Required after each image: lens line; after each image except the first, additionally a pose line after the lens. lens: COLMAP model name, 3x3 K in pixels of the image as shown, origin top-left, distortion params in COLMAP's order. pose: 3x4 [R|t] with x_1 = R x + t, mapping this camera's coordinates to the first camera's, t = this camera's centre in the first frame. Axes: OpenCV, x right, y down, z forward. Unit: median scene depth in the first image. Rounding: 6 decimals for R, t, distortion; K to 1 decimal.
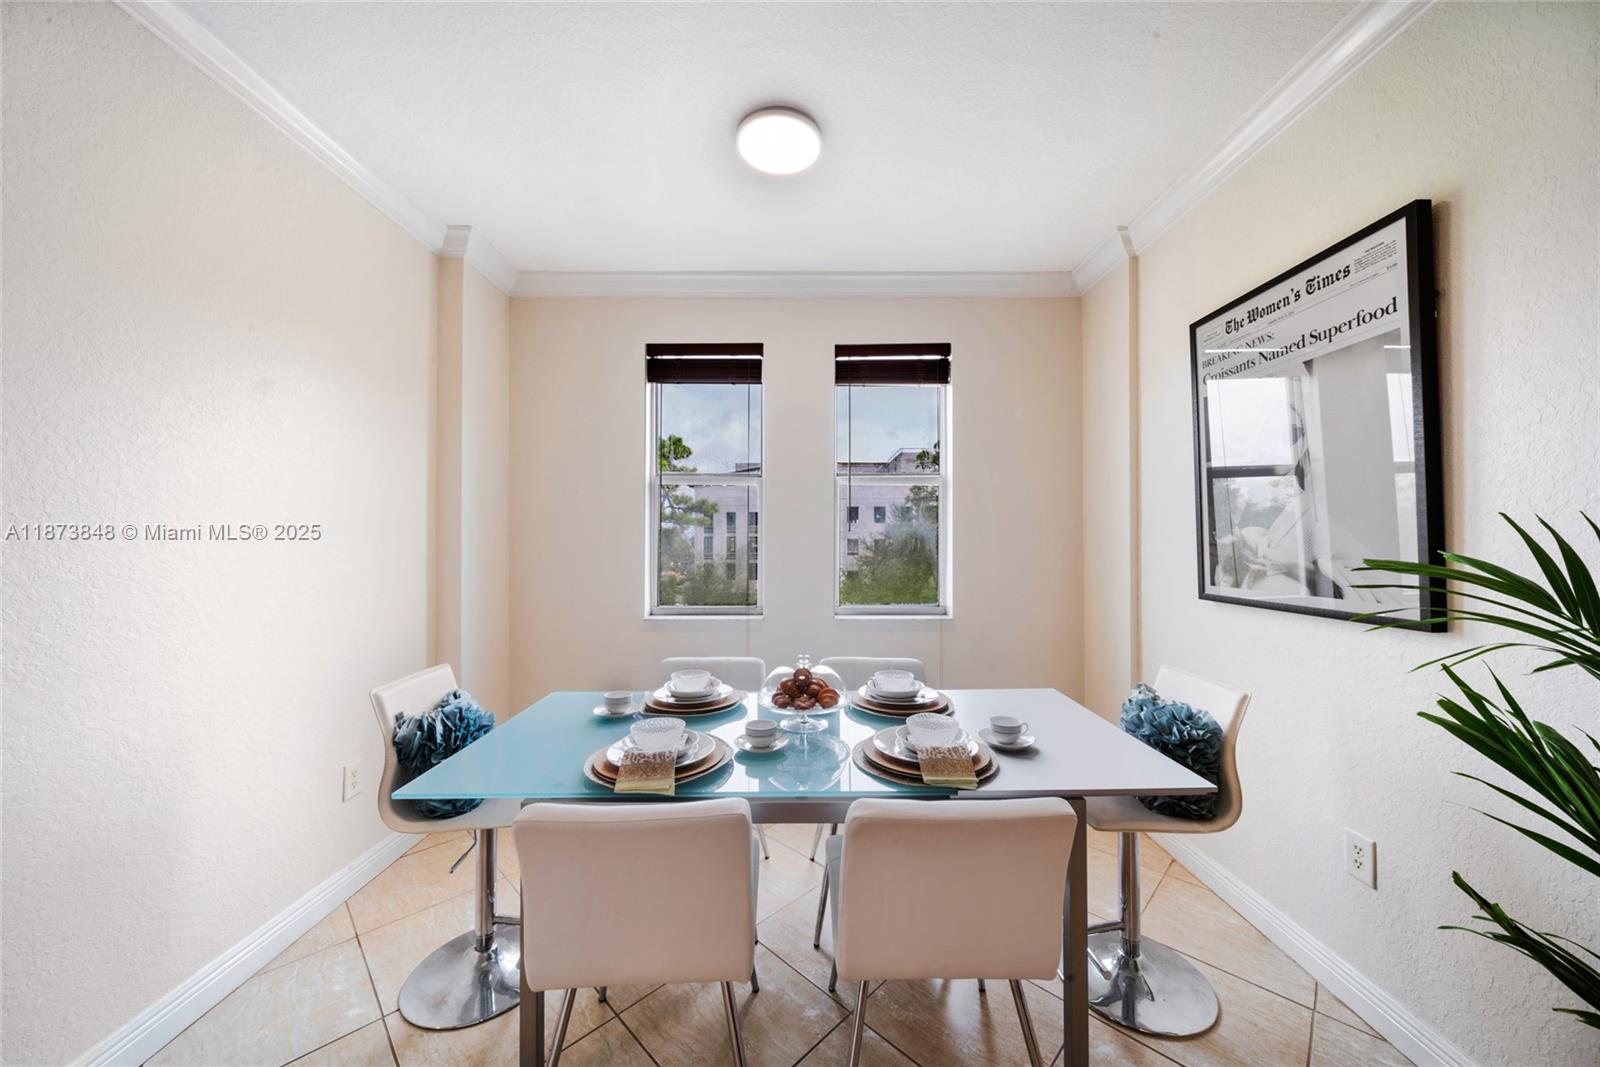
lens RADIAL K [[558.7, 0, 804.8], [0, 558.7, 534.5], [0, 0, 1]] dist [-0.000157, -0.000083]
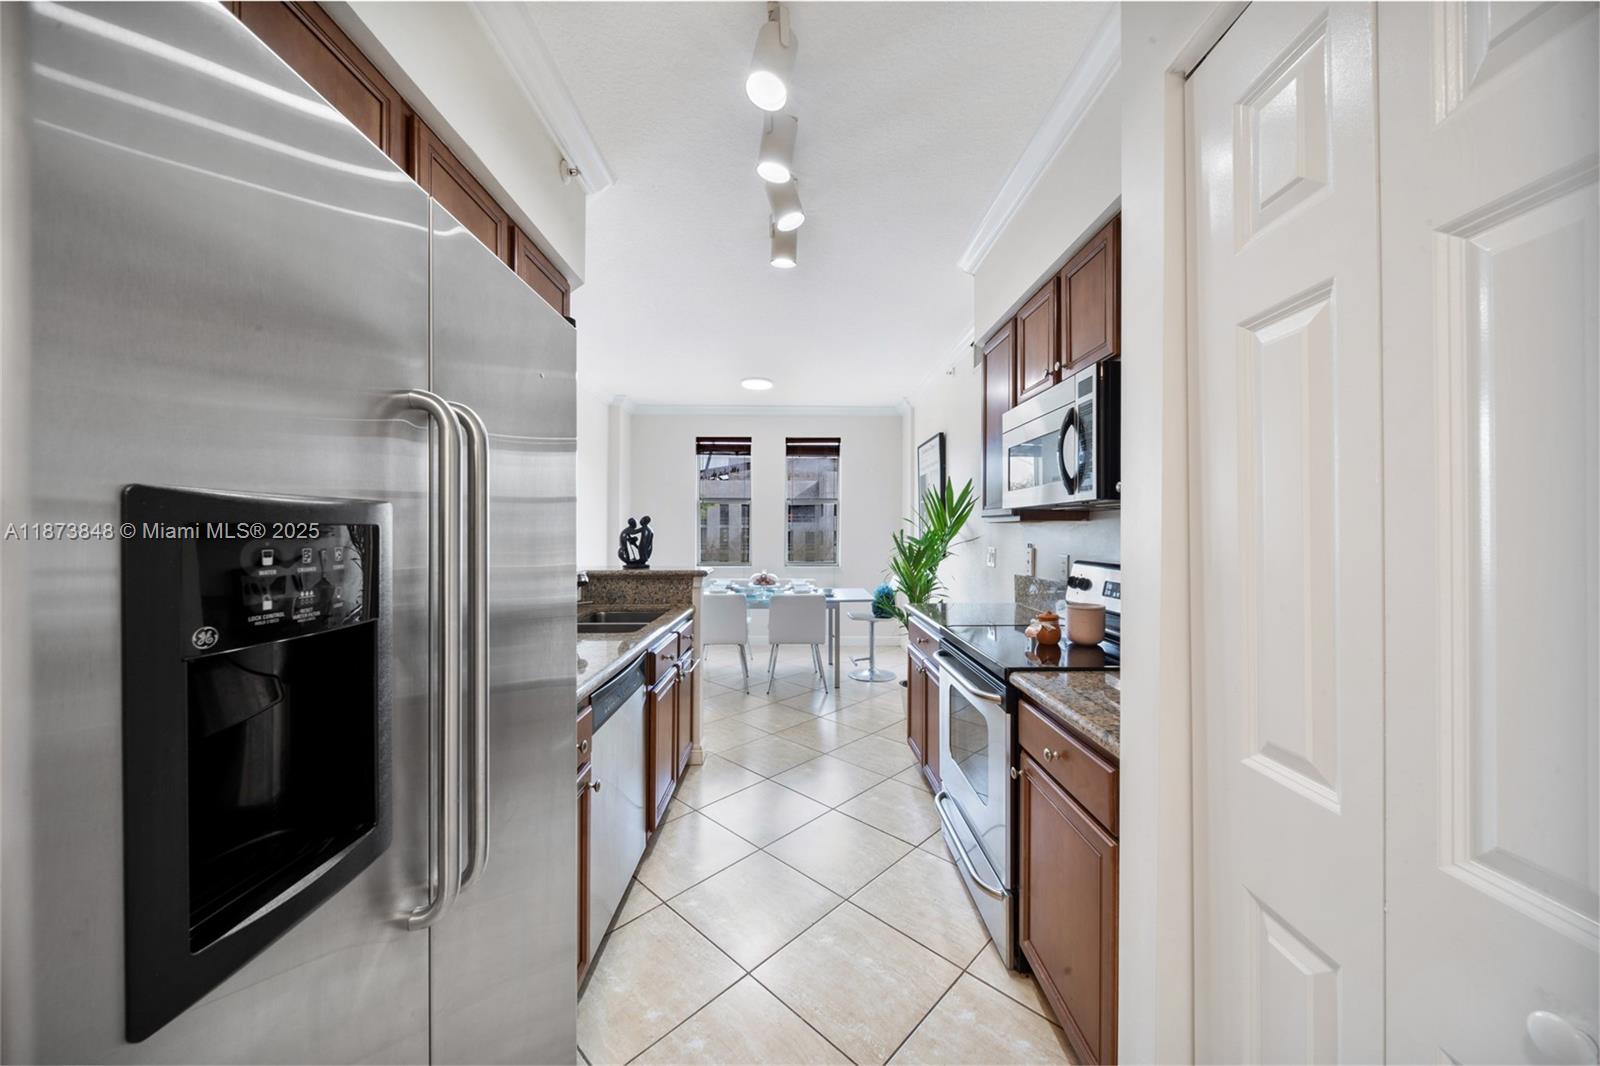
lens RADIAL K [[558.7, 0, 804.8], [0, 558.7, 534.0], [0, 0, 1]] dist [-0.000157, -0.000083]
pose [[0.999882, 0.003071, 0.015037, 0.096599], [-0.003270, 0.999907, 0.013244, -0.003600], [-0.014995, -0.013291, 0.999799, -1.119848]]
